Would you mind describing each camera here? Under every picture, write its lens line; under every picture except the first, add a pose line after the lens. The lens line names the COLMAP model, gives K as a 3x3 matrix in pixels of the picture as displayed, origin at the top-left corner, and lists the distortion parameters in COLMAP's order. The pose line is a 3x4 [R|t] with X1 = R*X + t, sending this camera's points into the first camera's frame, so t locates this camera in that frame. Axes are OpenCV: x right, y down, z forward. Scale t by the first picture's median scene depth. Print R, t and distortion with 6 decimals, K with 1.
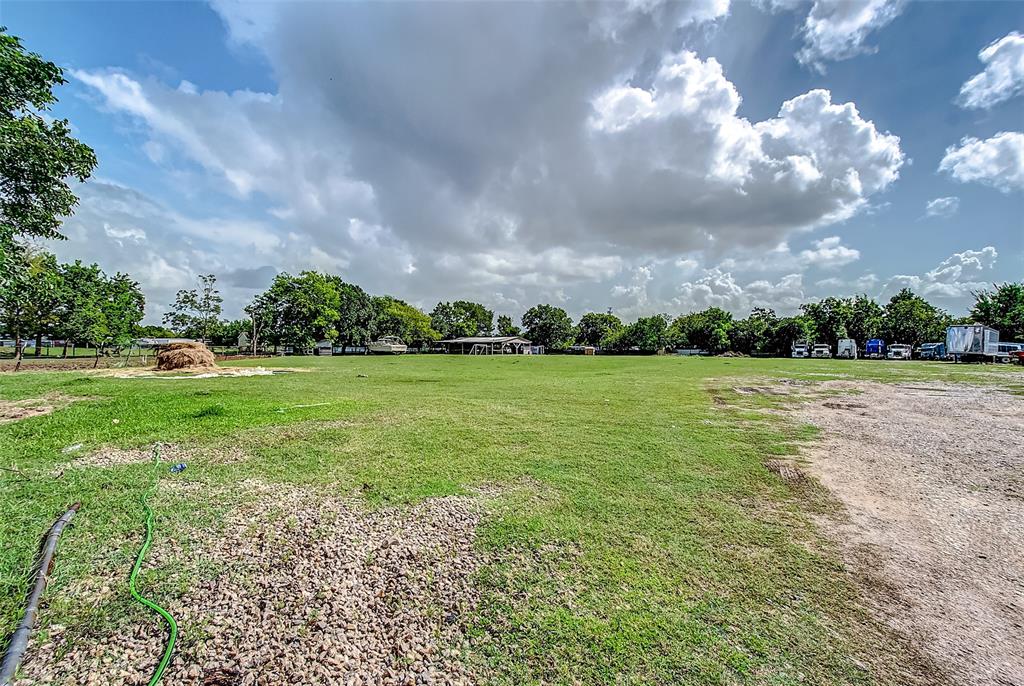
lens RADIAL K [[443.4, 0, 512.6], [0, 443.4, 352.0], [0, 0, 1]] dist [0.057973, -0.019893]
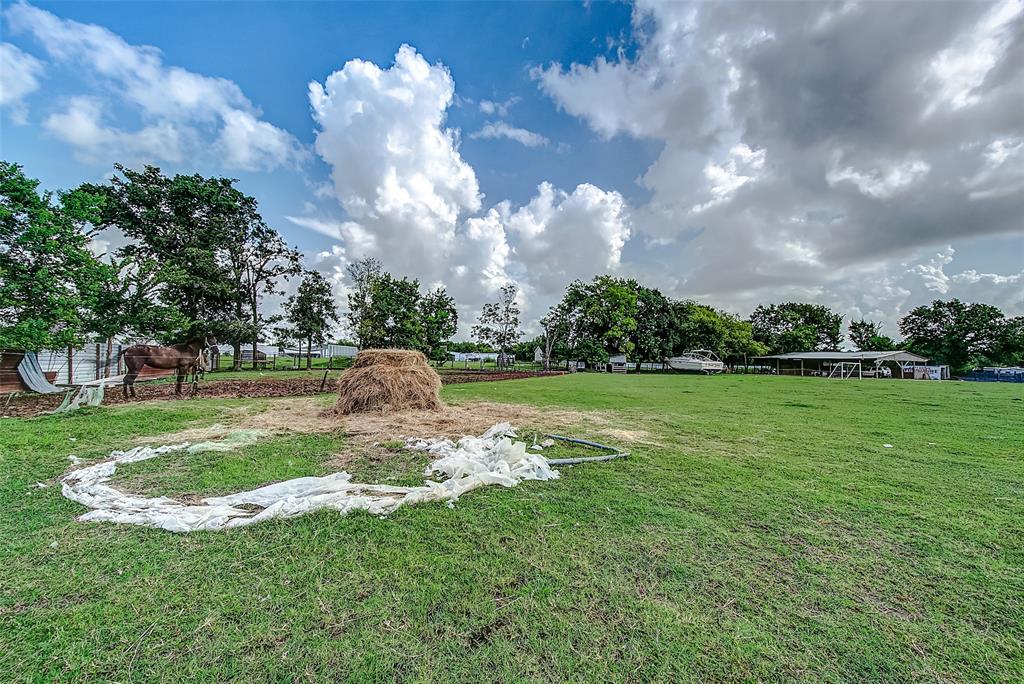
lens RADIAL K [[444.1, 0, 515.2], [0, 444.1, 348.6], [0, 0, 1]] dist [0.052087, -0.000210]
pose [[0.823527, -0.004157, -0.567262, -0.092667], [-0.020271, 0.999119, -0.036751, -0.002280], [0.566915, 0.041765, 0.822717, 0.176810]]
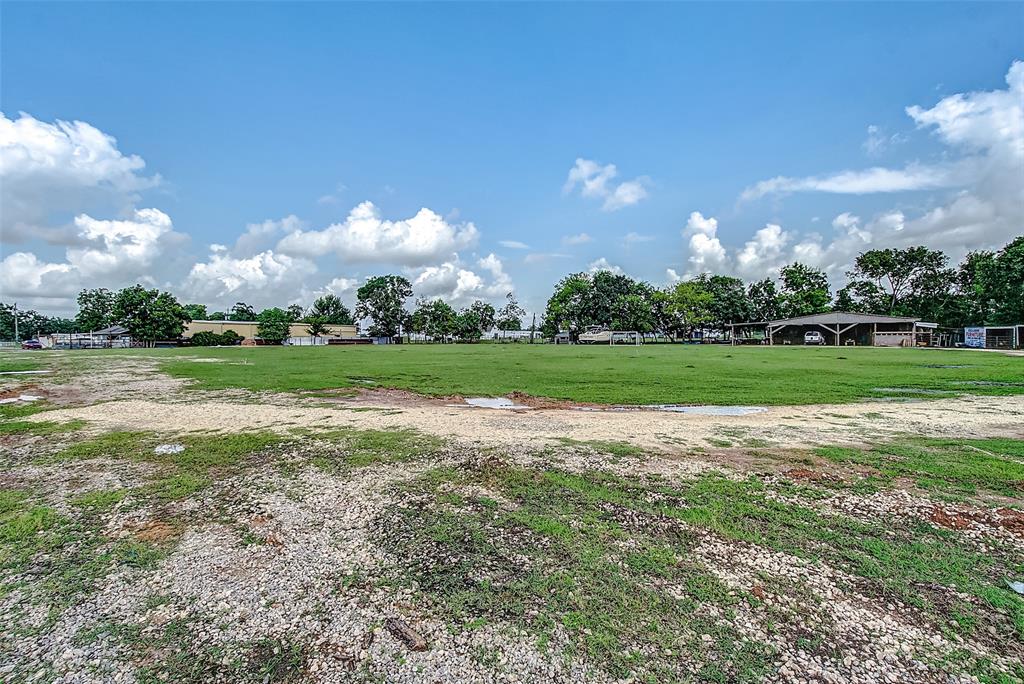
lens RADIAL K [[501.8, 0, 512.0], [0, 501.8, 342.0], [0, 0, 1]] dist [0.025287, -0.000462]
pose [[-0.071103, -0.003952, -0.997461, 0.780737], [-0.004773, 0.999982, -0.003621, 0.006304], [0.997458, 0.004503, -0.071121, 0.843369]]
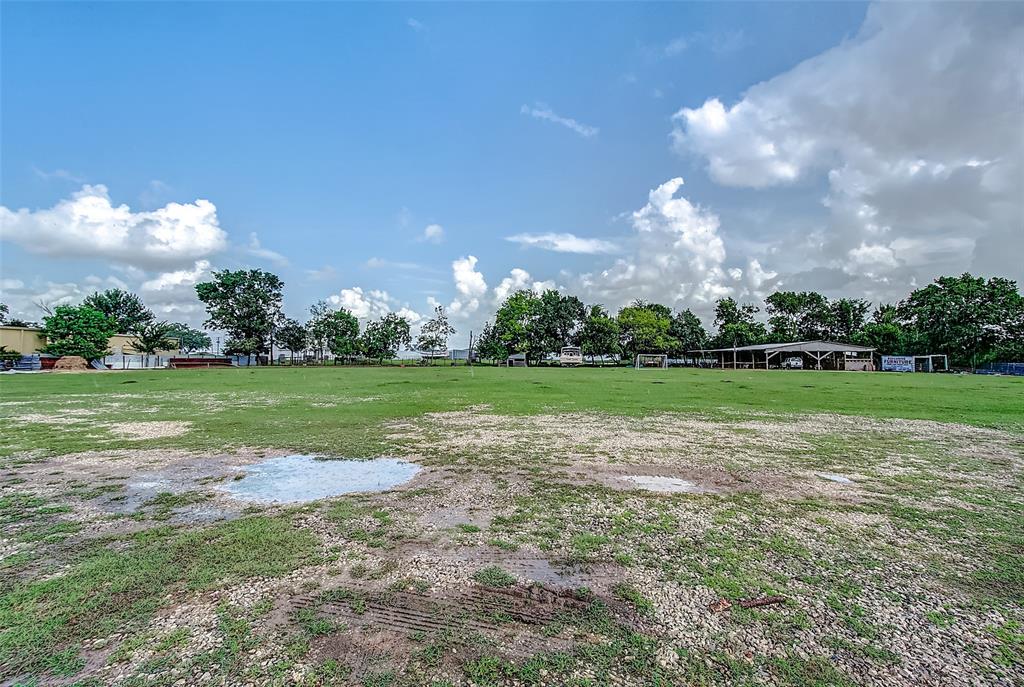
lens RADIAL K [[443.4, 0, 512.6], [0, 443.4, 352.5], [0, 0, 1]] dist [0.057973, -0.019893]
pose [[0.436066, -0.017930, -0.899736, 0.482286], [-0.008617, 0.999672, -0.024098, 0.000217], [0.899873, 0.018261, 0.435769, 0.452708]]
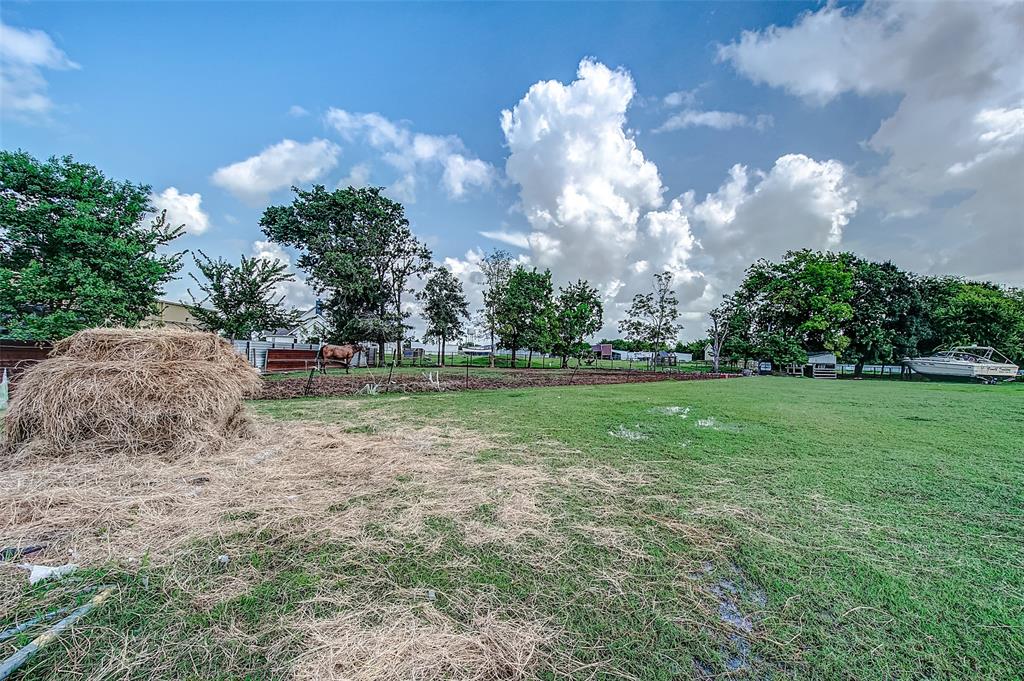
lens RADIAL K [[438.6, 0, 512.0], [0, 438.6, 340.5], [0, 0, 1]] dist [0.046788, -0.019902]
pose [[0.533926, -0.021576, -0.845256, -0.109989], [-0.029666, 0.998581, -0.044229, -0.002493], [0.845011, 0.048690, 0.532528, 0.263092]]
